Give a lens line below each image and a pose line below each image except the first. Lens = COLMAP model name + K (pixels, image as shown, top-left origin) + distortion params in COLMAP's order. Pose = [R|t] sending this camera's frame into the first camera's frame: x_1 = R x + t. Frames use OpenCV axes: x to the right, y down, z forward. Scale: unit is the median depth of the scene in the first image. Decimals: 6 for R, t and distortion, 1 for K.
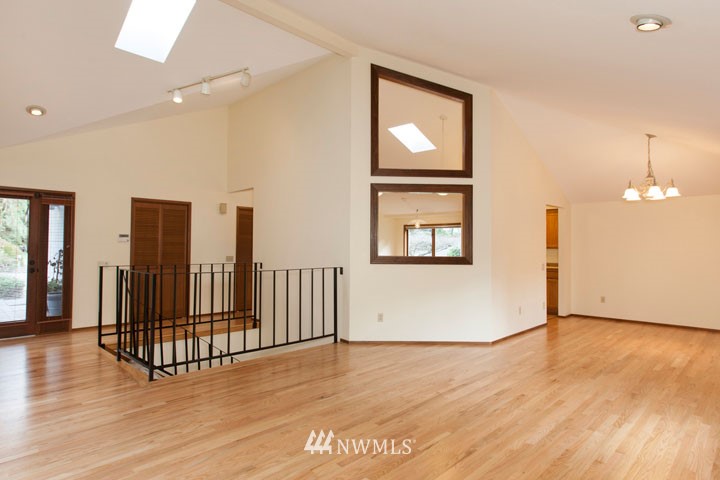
lens RADIAL K [[415.6, 0, 360.0], [0, 415.6, 240.0], [0, 0, 1]] dist [-0.013161, 0.000382]
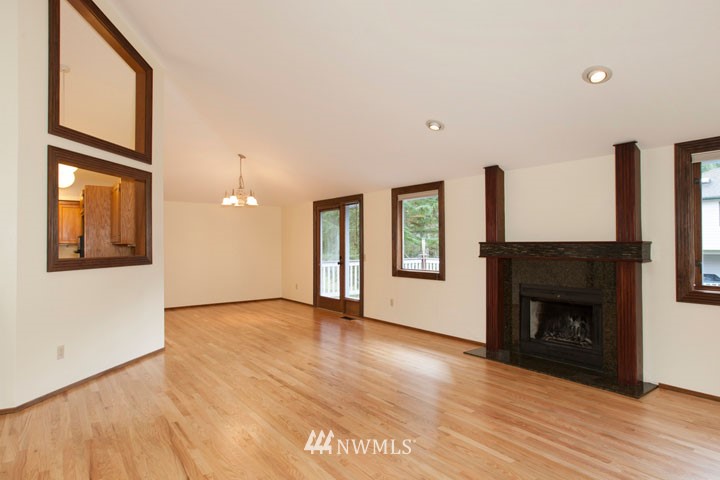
lens RADIAL K [[415.6, 0, 360.0], [0, 415.6, 240.0], [0, 0, 1]] dist [-0.013161, 0.000382]
pose [[0.150264, -0.000032, 0.988646, -0.525525], [-0.011434, 0.999933, 0.001771, 0.002091], [-0.988580, -0.011570, 0.150253, 0.437101]]
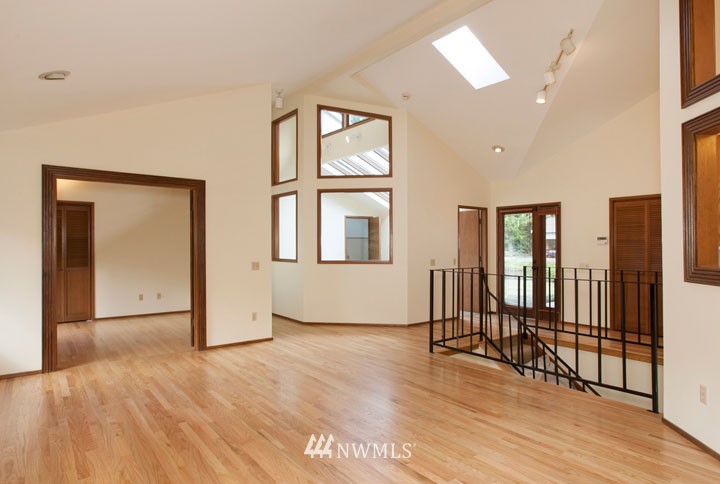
lens RADIAL K [[410.5, 0, 361.2], [0, 410.5, 250.8], [0, 0, 1]] dist [-0.036428, 0.000123]
pose [[-0.122802, -0.000133, -0.992431, 0.565104], [0.014154, 0.999898, -0.001885, 0.016127], [0.992330, -0.014279, -0.122788, 0.669459]]
